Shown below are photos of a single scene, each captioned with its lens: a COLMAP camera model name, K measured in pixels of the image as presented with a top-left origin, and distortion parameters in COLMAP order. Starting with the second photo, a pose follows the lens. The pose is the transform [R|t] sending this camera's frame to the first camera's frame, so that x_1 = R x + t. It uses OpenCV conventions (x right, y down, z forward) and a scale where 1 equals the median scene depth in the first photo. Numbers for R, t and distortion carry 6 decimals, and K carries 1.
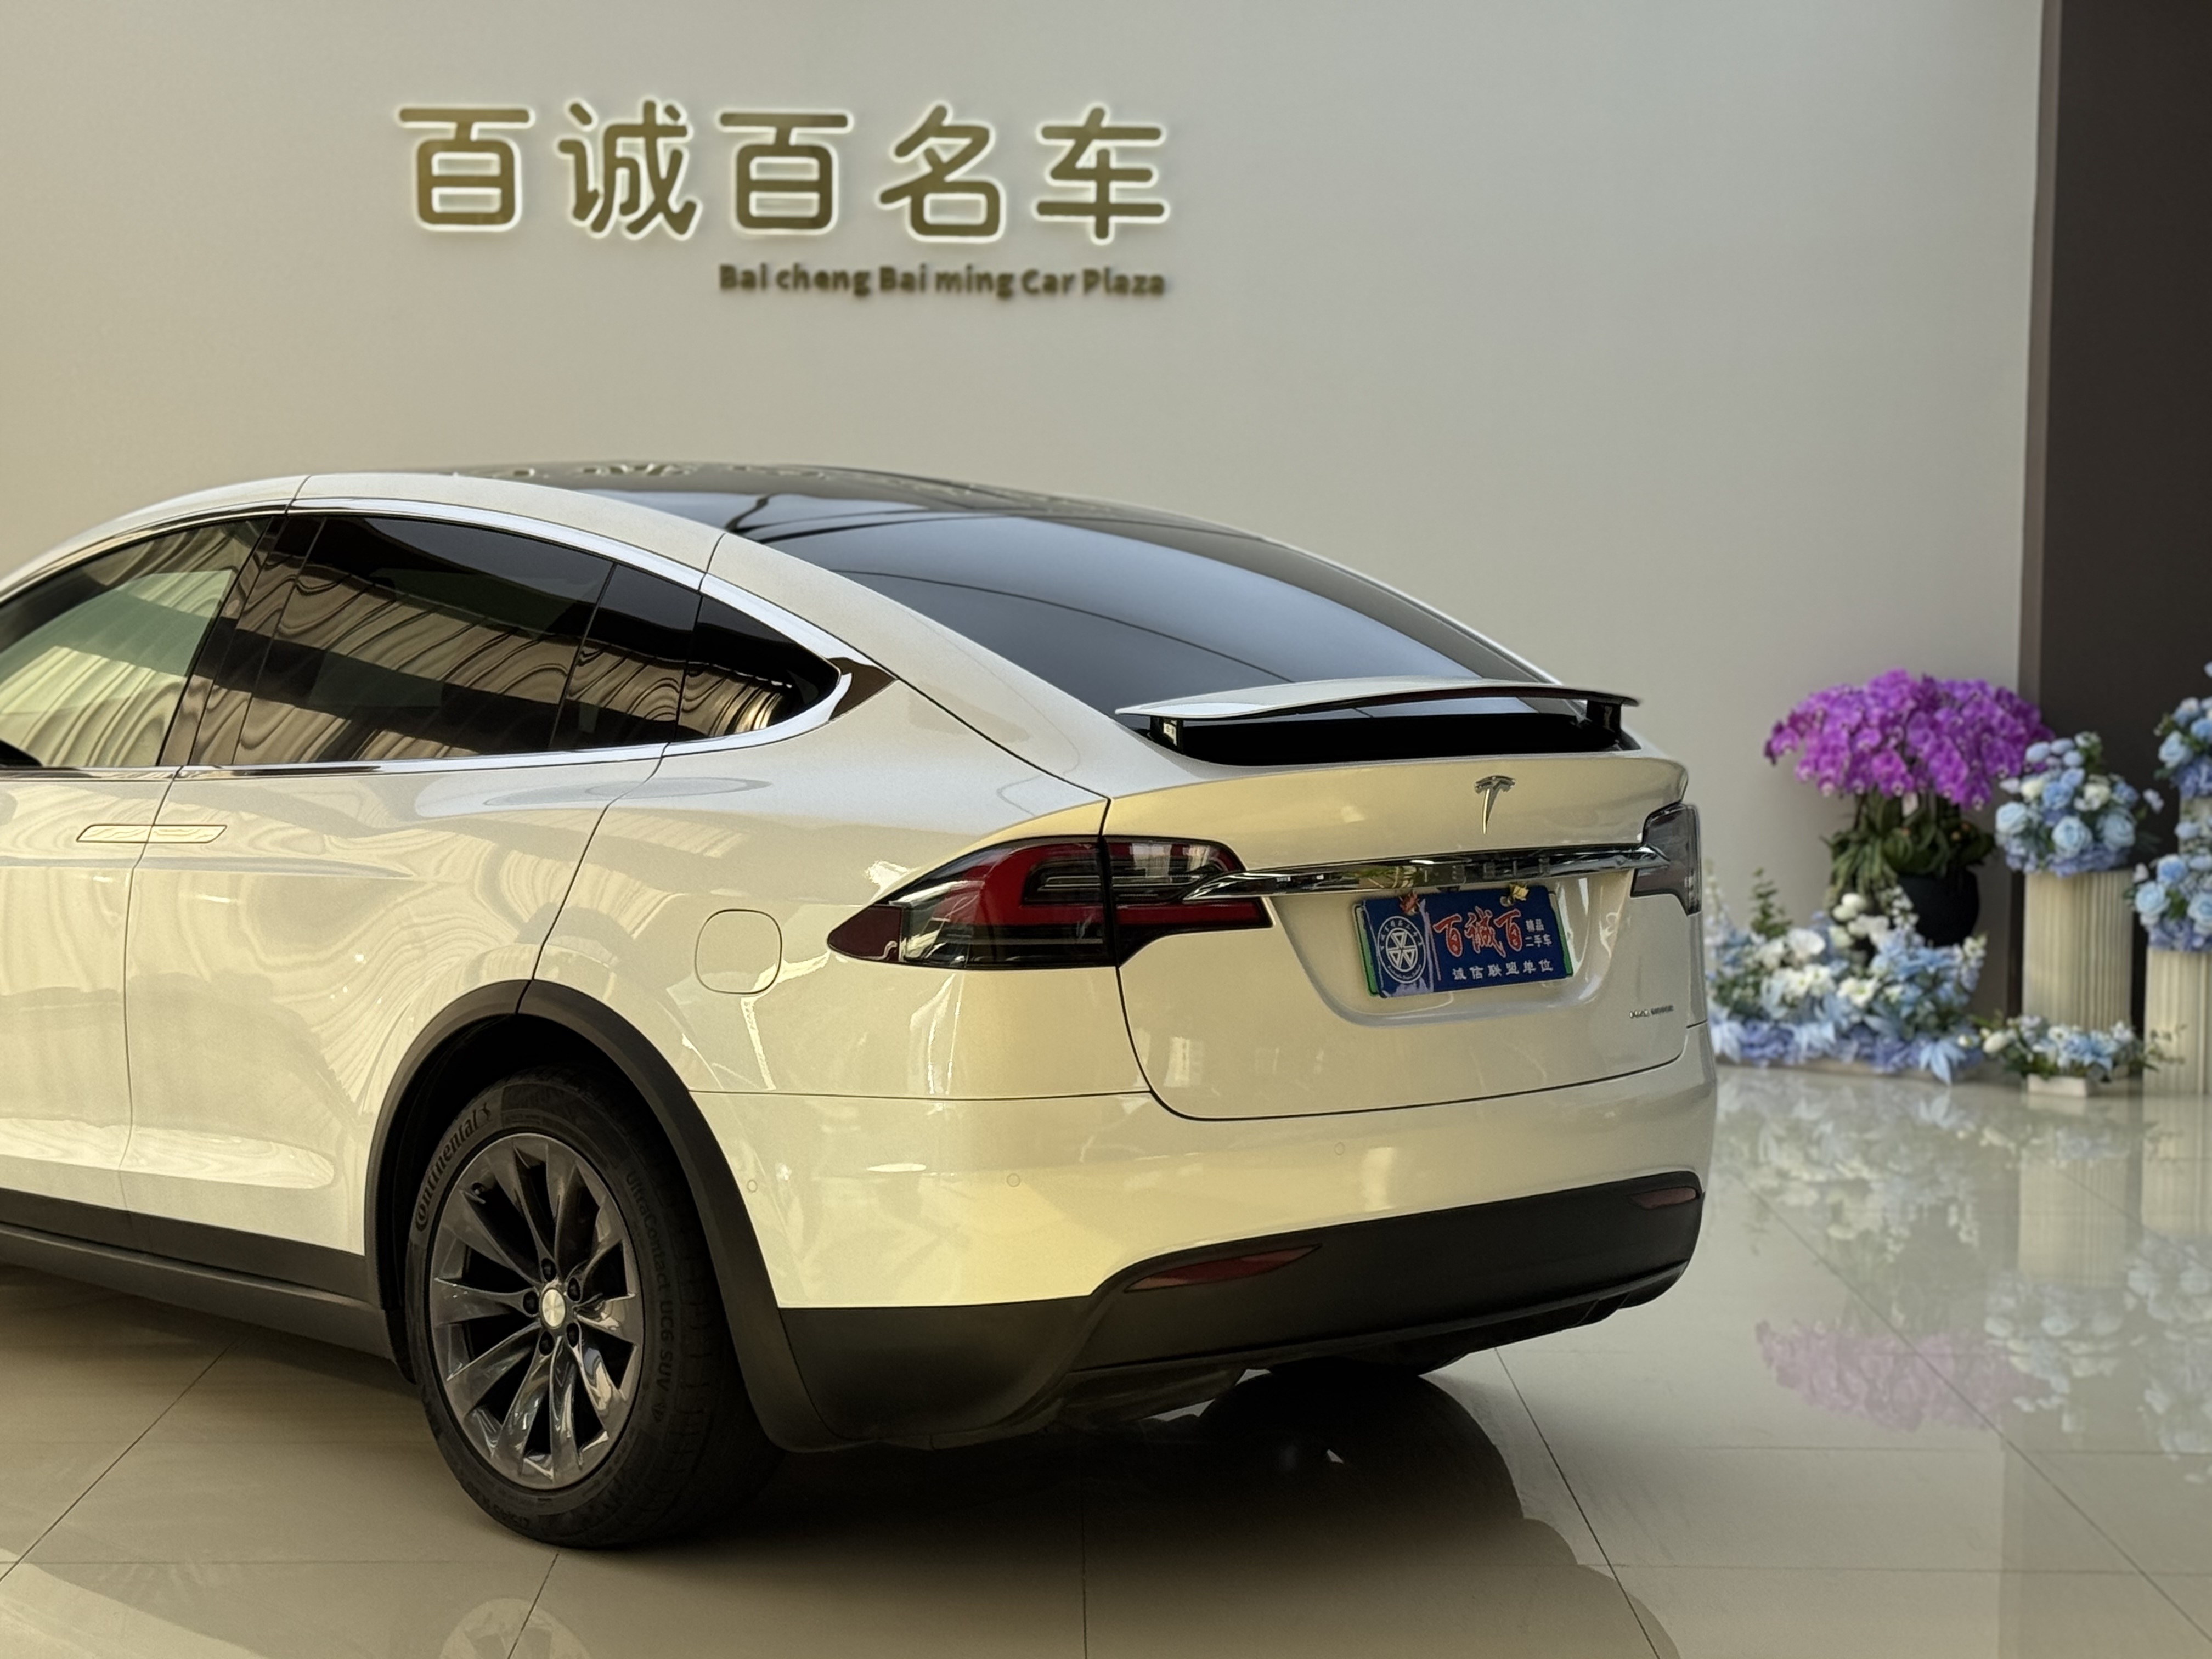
lens RADIAL K [[4298.2, 0, 1099.8], [0, 4298.2, 827.5], [0, 0, 1]] dist [0.175911, 0.000000]
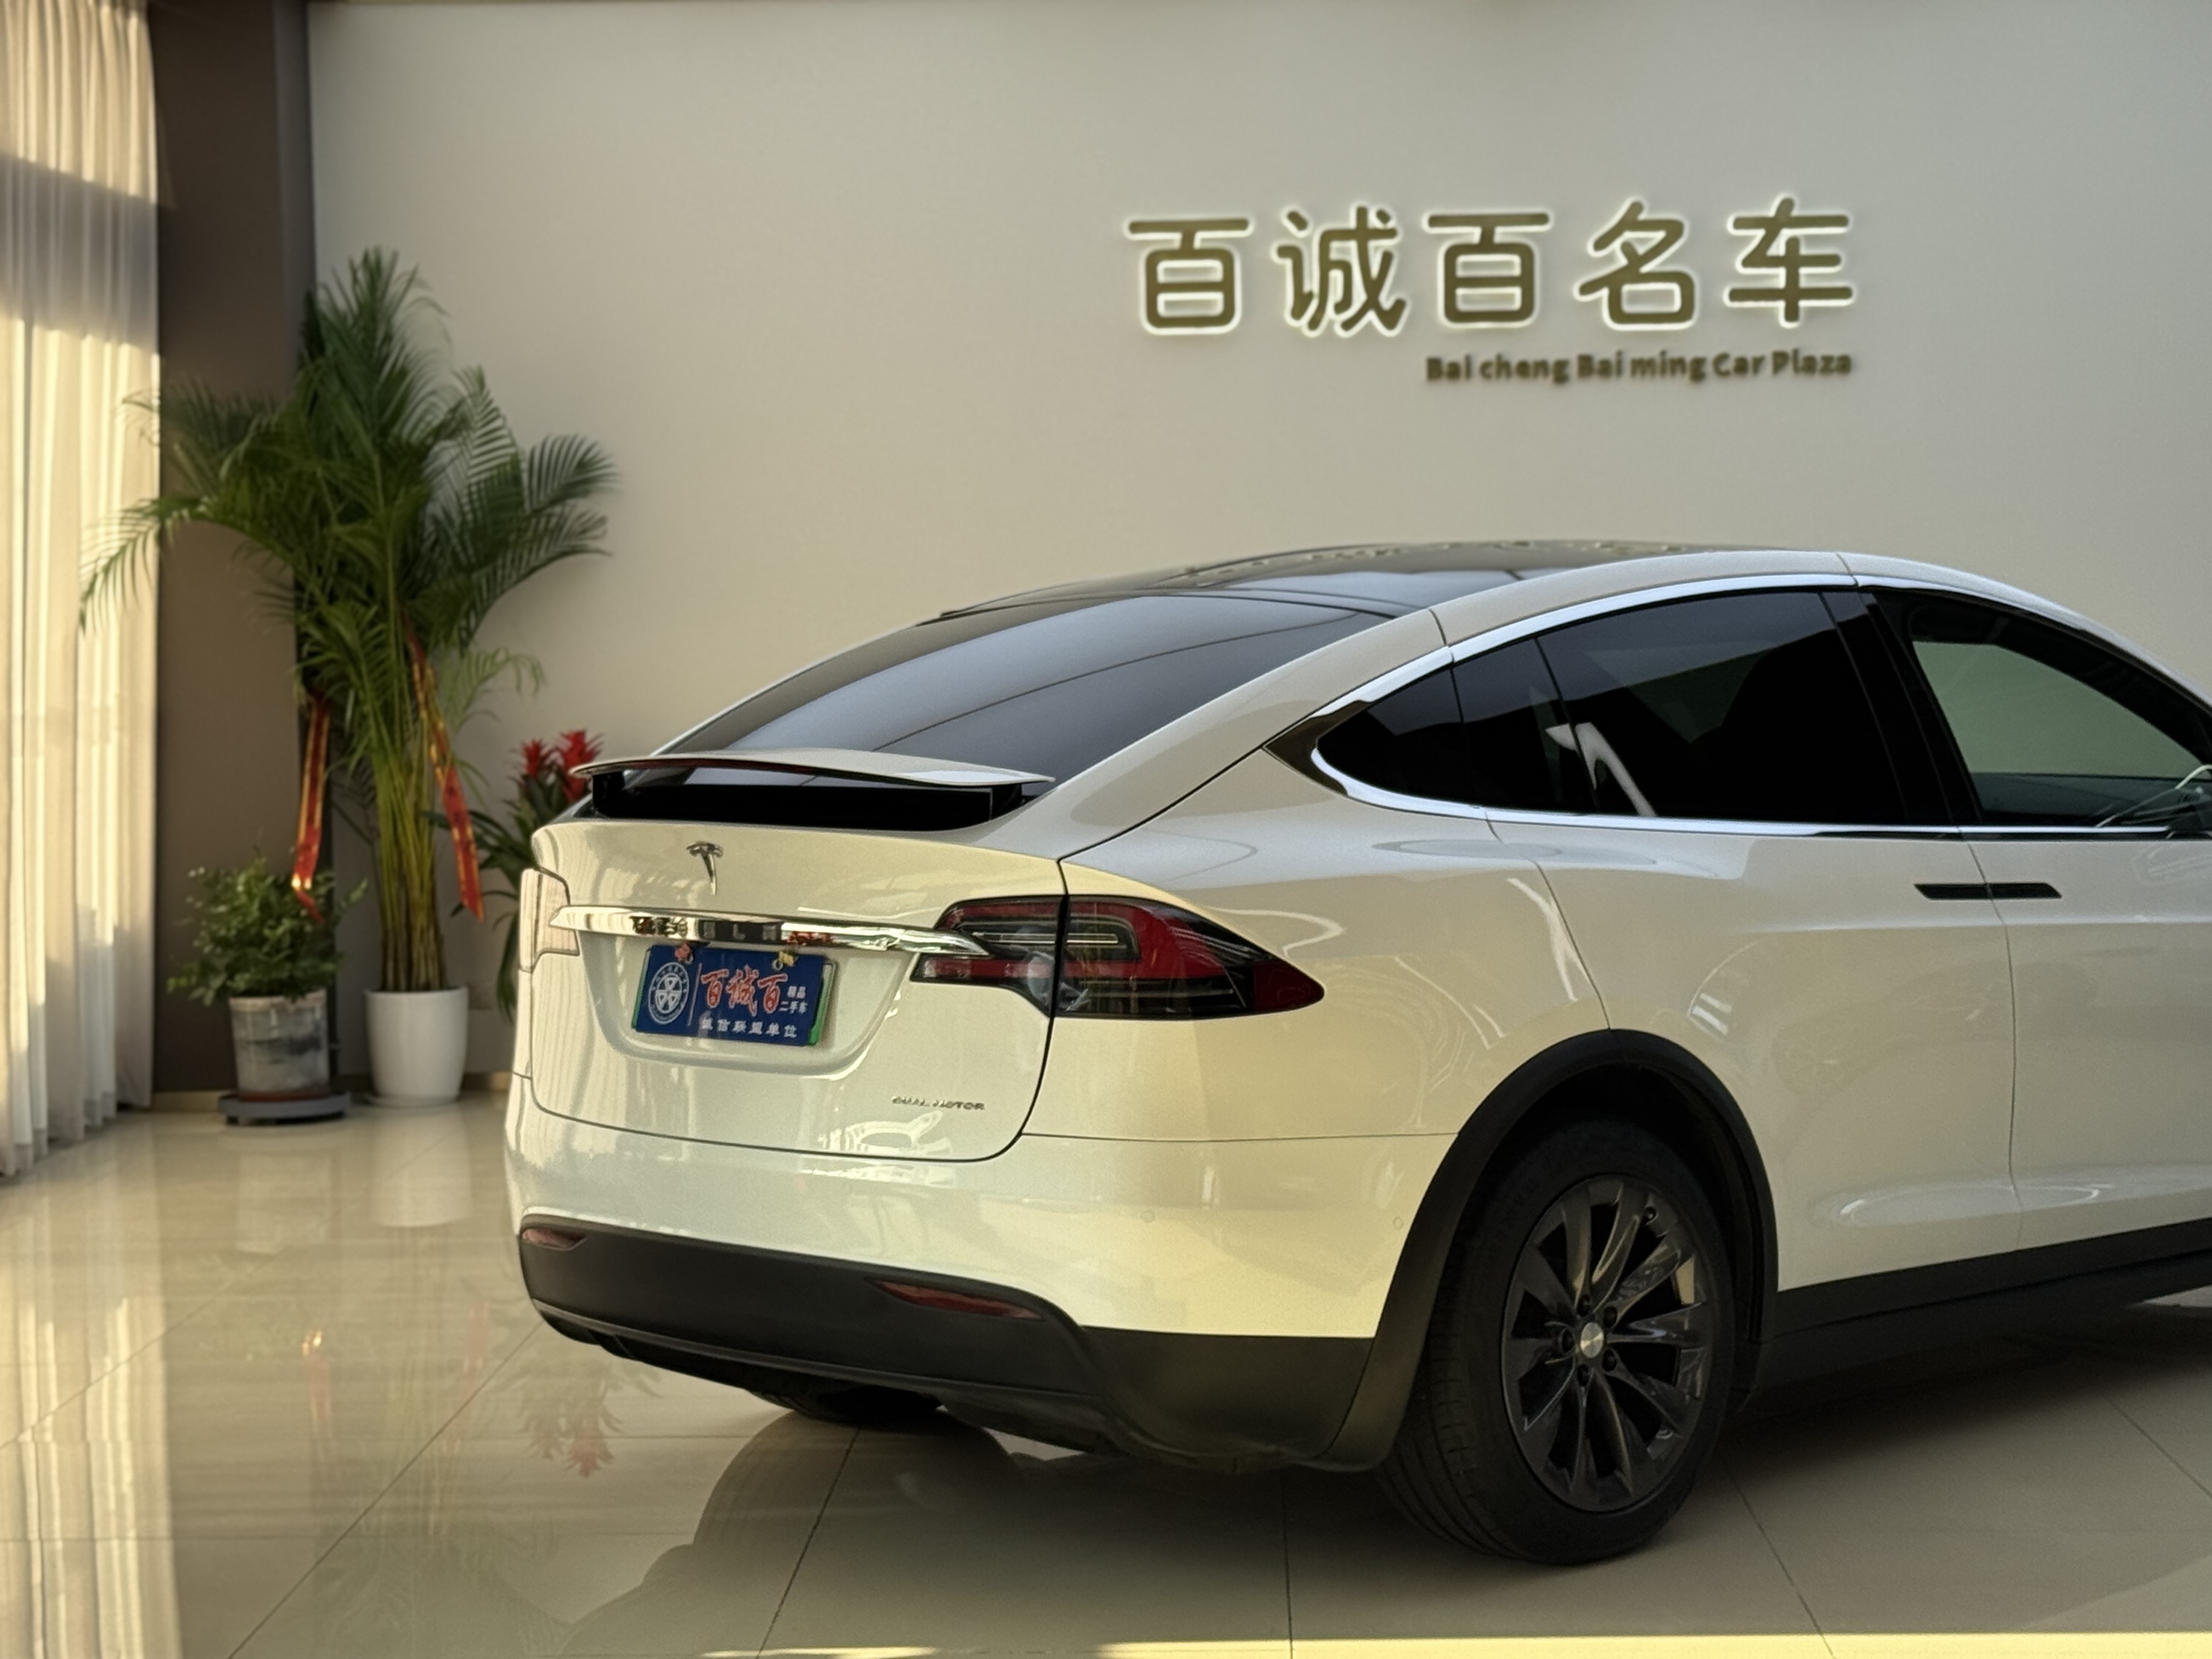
lens RADIAL K [[4298.2, 0, 1100.1], [0, 4298.2, 828.8], [0, 0, 1]] dist [0.175911, 0.000000]
pose [[0.999044, -0.019089, -0.039327, -0.129461], [0.018342, 0.999646, -0.019254, 0.004334], [0.039680, 0.018514, 0.999041, -0.059635]]
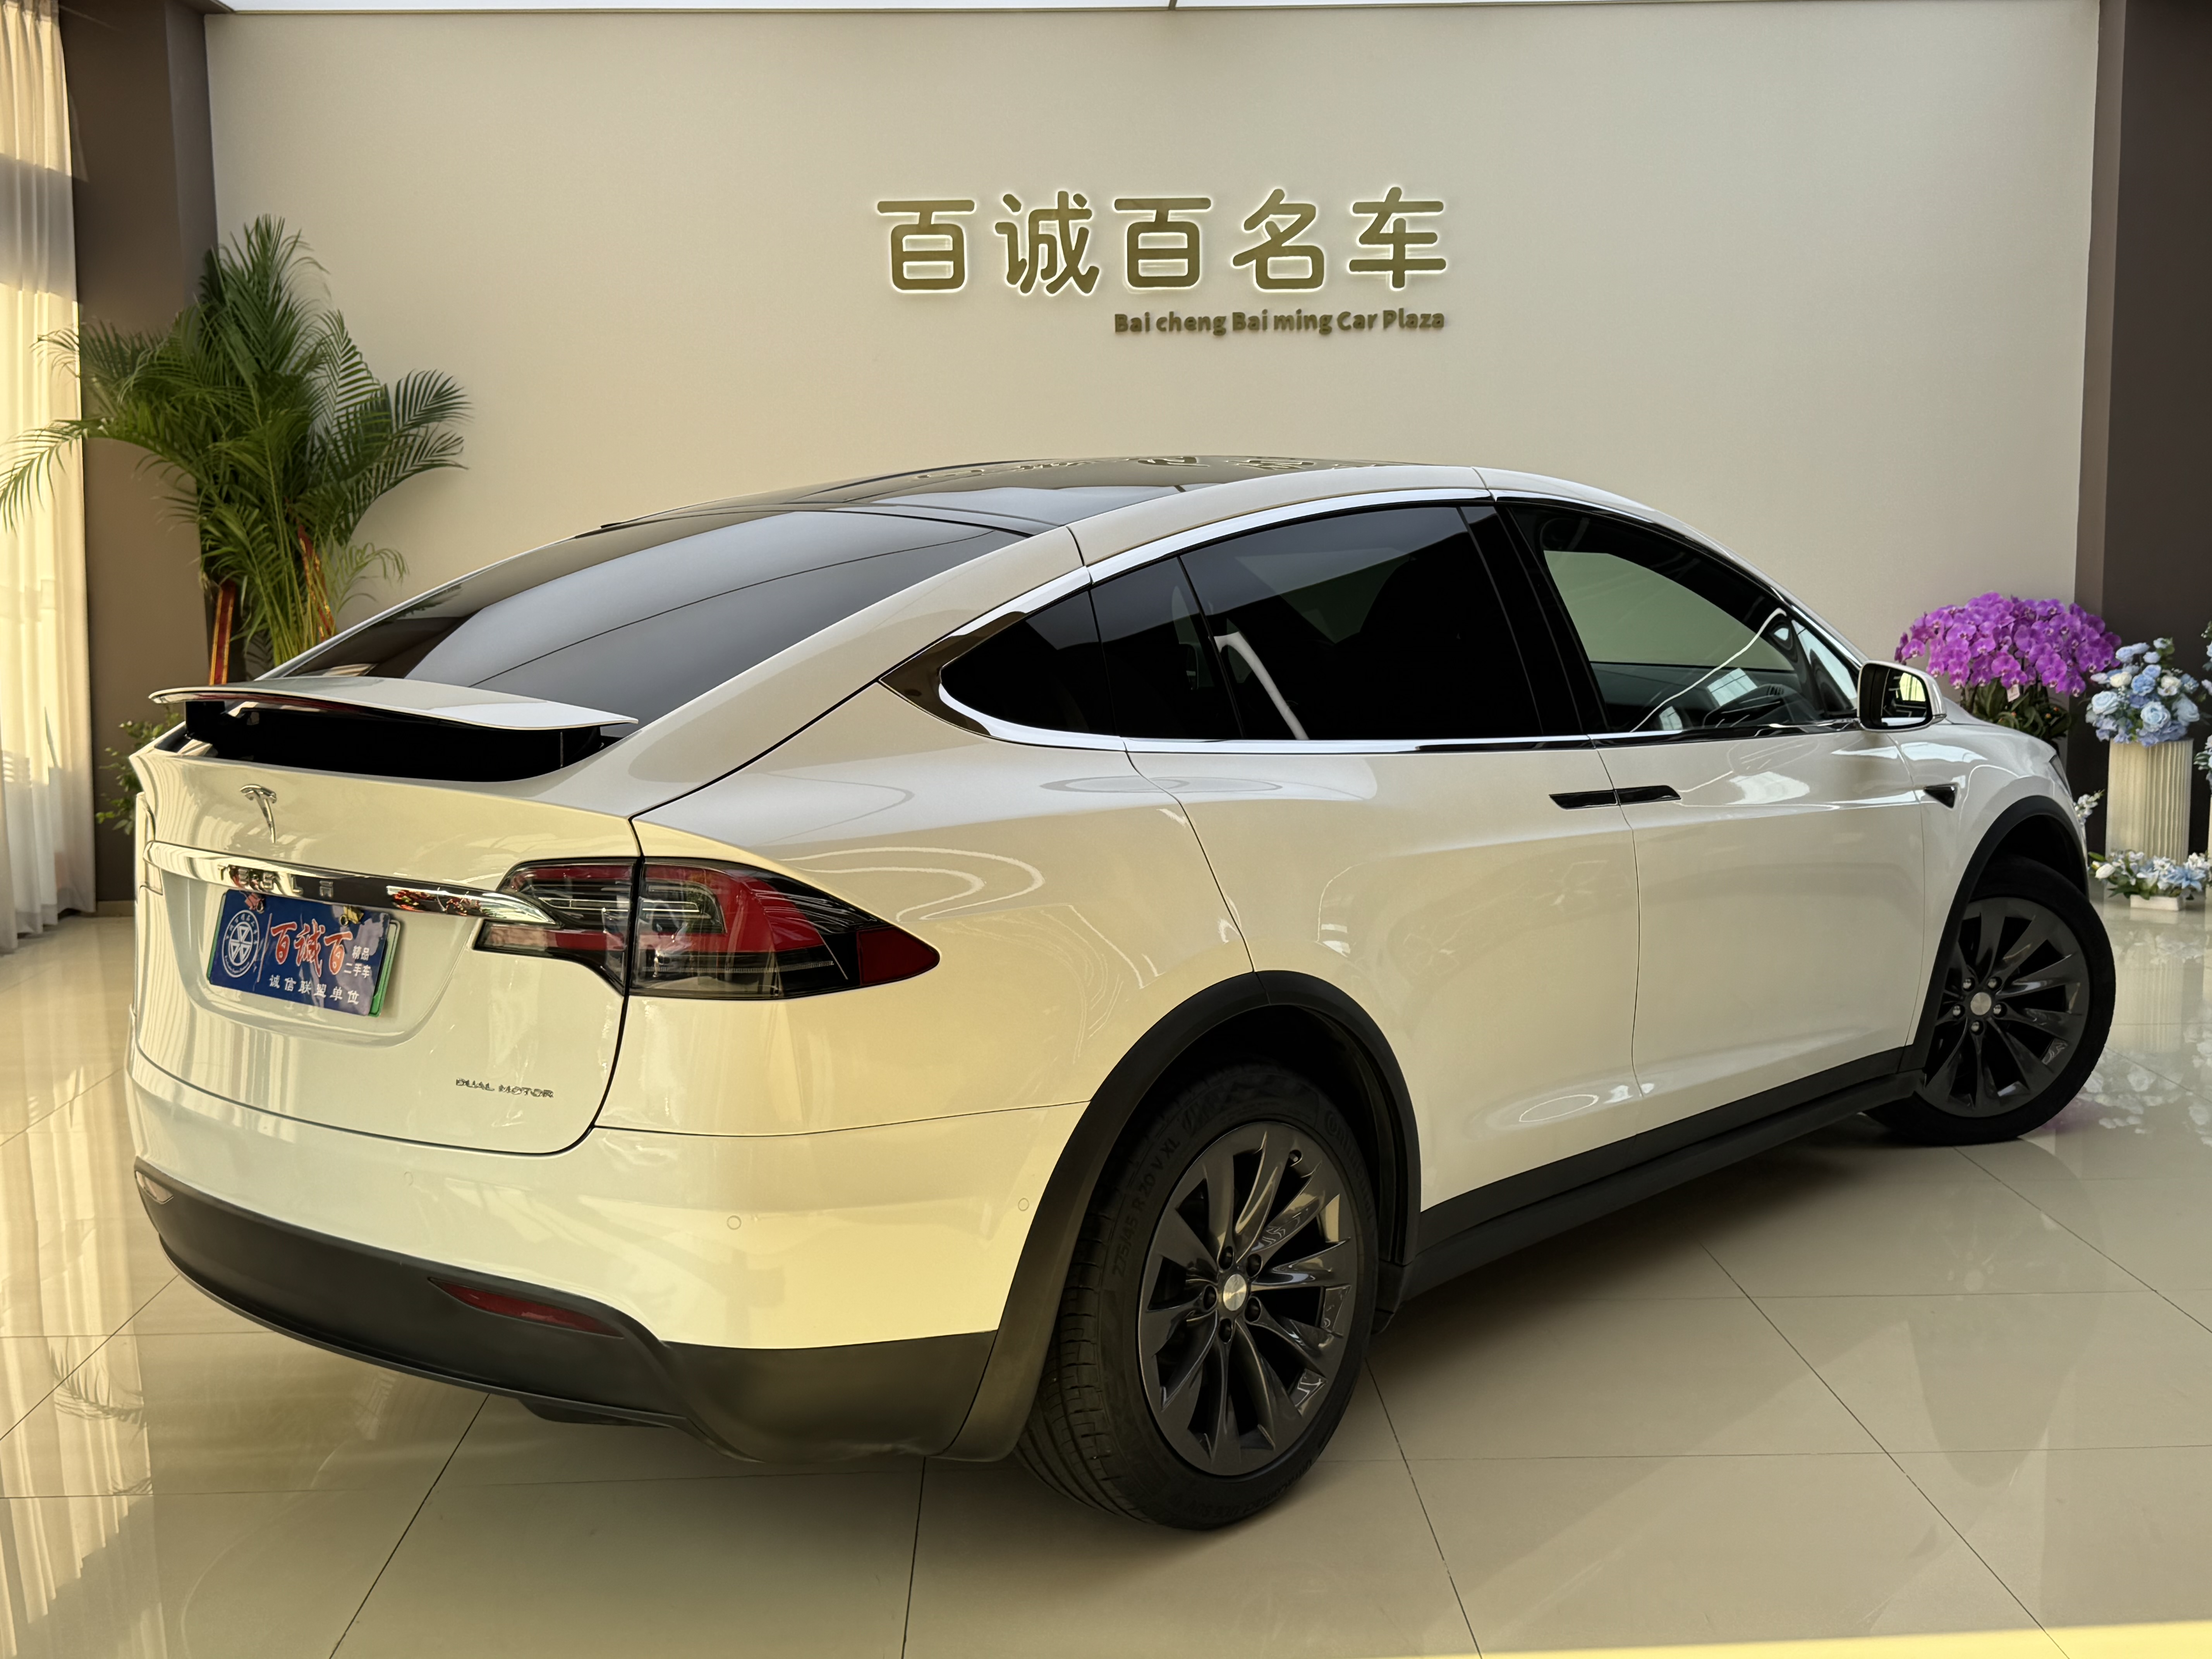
lens RADIAL K [[2567.9, 0, 1109.6], [0, 2567.9, 817.4], [0, 0, 1]] dist [0.138970, 0.000000]
pose [[0.999537, -0.024171, 0.018461, -0.109014], [0.023187, 0.998391, 0.051744, -0.015233], [-0.019682, -0.051292, 0.998490, 0.187283]]
